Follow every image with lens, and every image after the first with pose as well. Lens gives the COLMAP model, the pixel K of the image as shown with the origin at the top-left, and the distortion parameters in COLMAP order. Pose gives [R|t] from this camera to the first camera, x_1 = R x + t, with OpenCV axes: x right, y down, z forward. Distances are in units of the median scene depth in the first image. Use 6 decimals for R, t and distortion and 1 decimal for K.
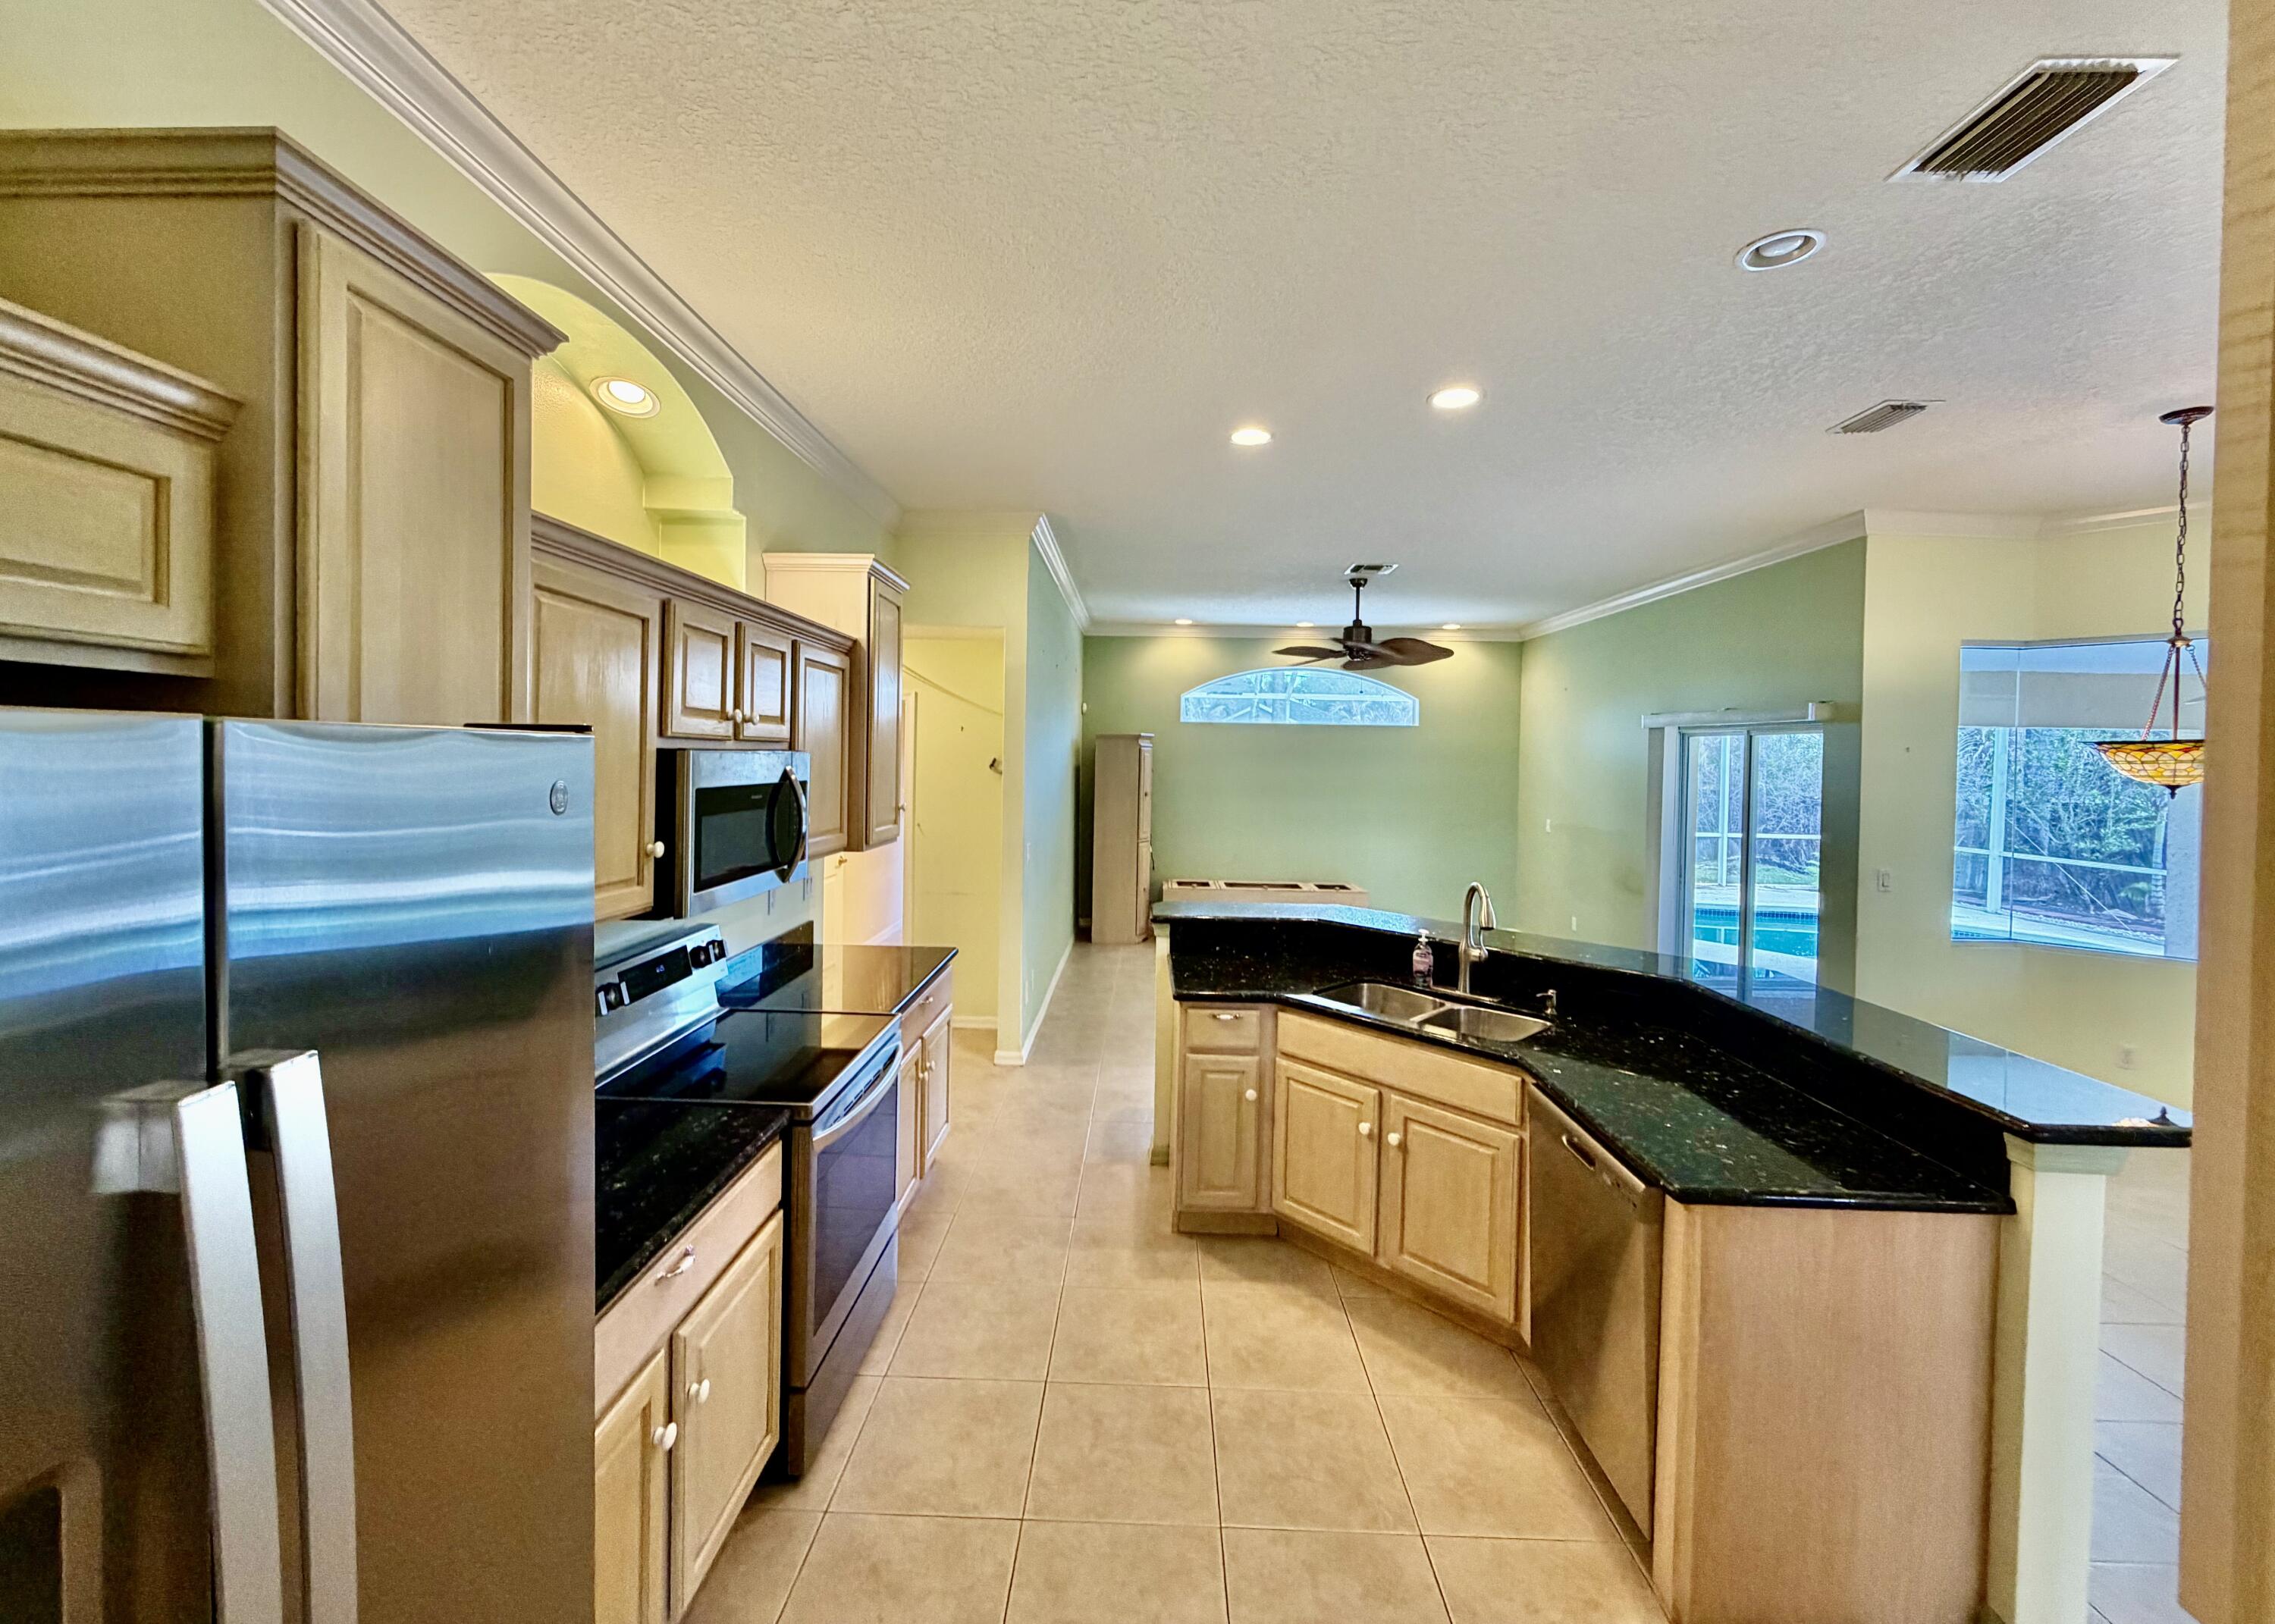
lens RADIAL K [[893.8, 0, 1121.4], [0, 893.8, 768.5], [0, 0, 1]] dist [-0.004285, -0.000388]
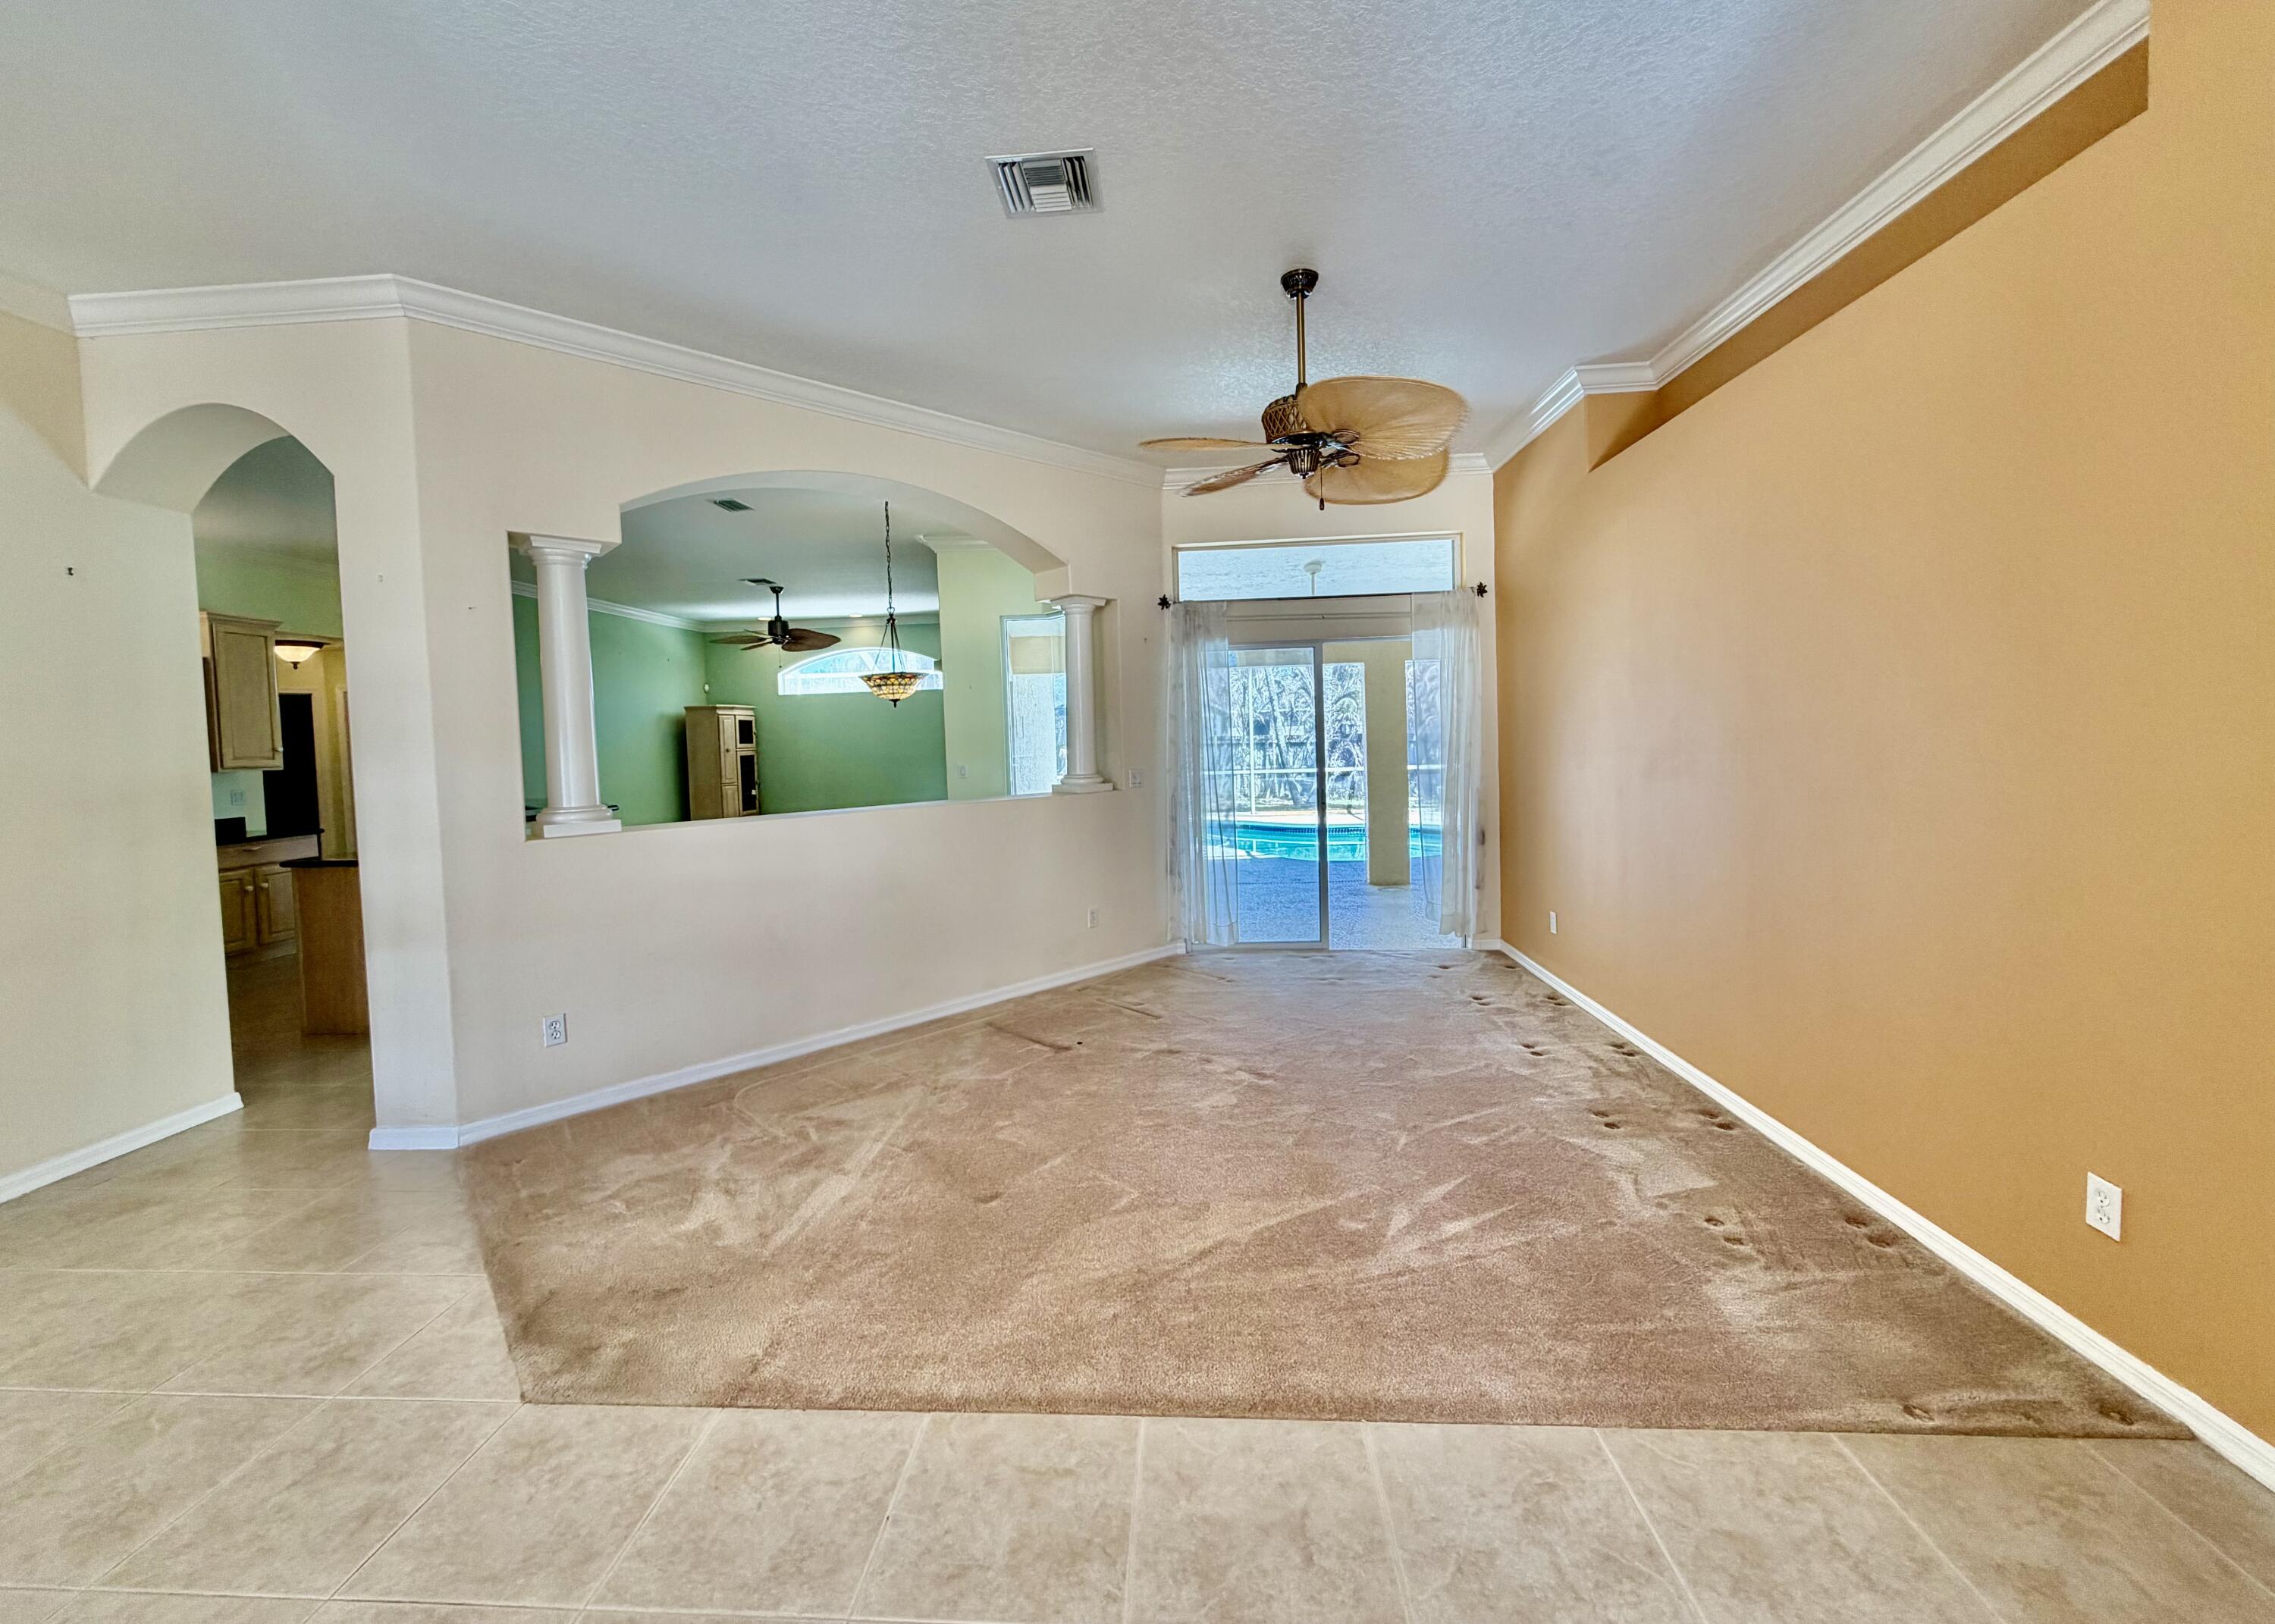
lens RADIAL K [[893.8, 0, 1121.4], [0, 893.8, 768.5], [0, 0, 1]] dist [-0.004285, -0.000388]
pose [[0.998306, -0.045514, -0.036238, 0.847175], [0.046314, 0.998694, 0.021550, 0.070248], [0.035210, -0.023192, 0.999111, -0.400500]]
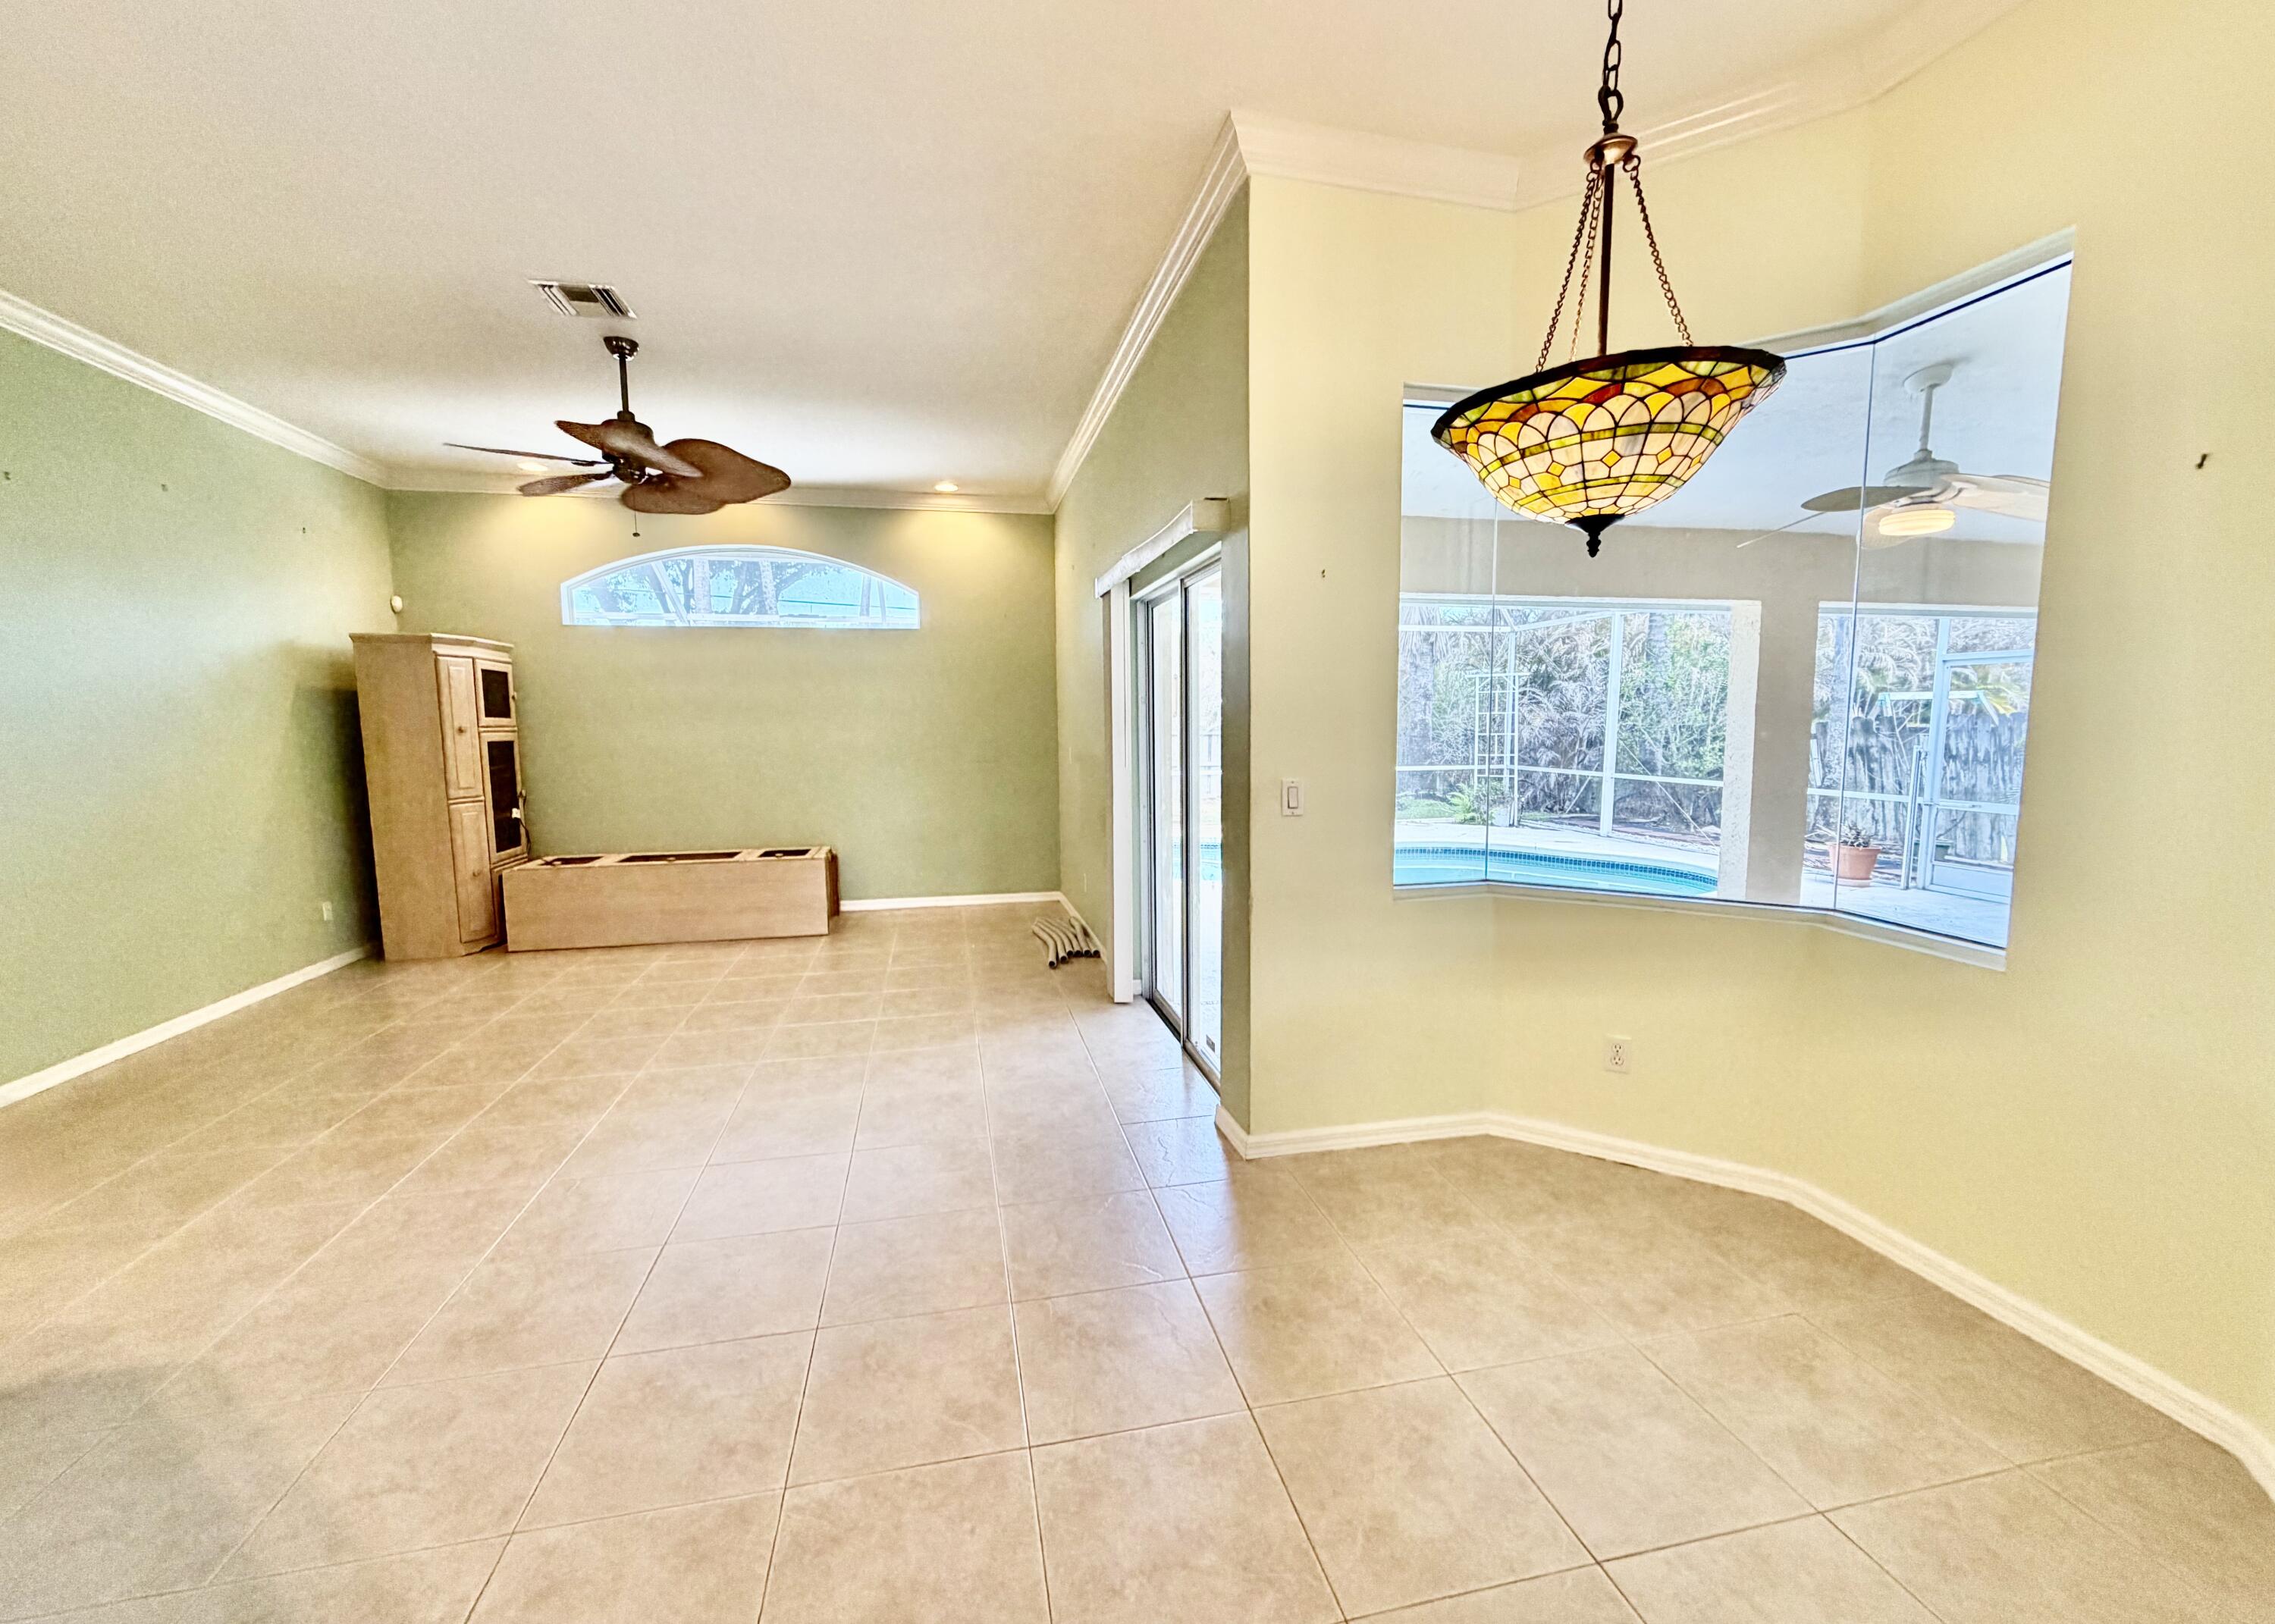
lens RADIAL K [[899.6, 0, 1128.8], [0, 899.6, 813.1], [0, 0, 1]] dist [0.000518, 0.000038]
pose [[0.969522, -0.051068, 0.239624, 0.431371], [0.029486, 0.995248, 0.092804, 0.054900], [-0.243225, -0.082910, 0.966420, 0.315837]]
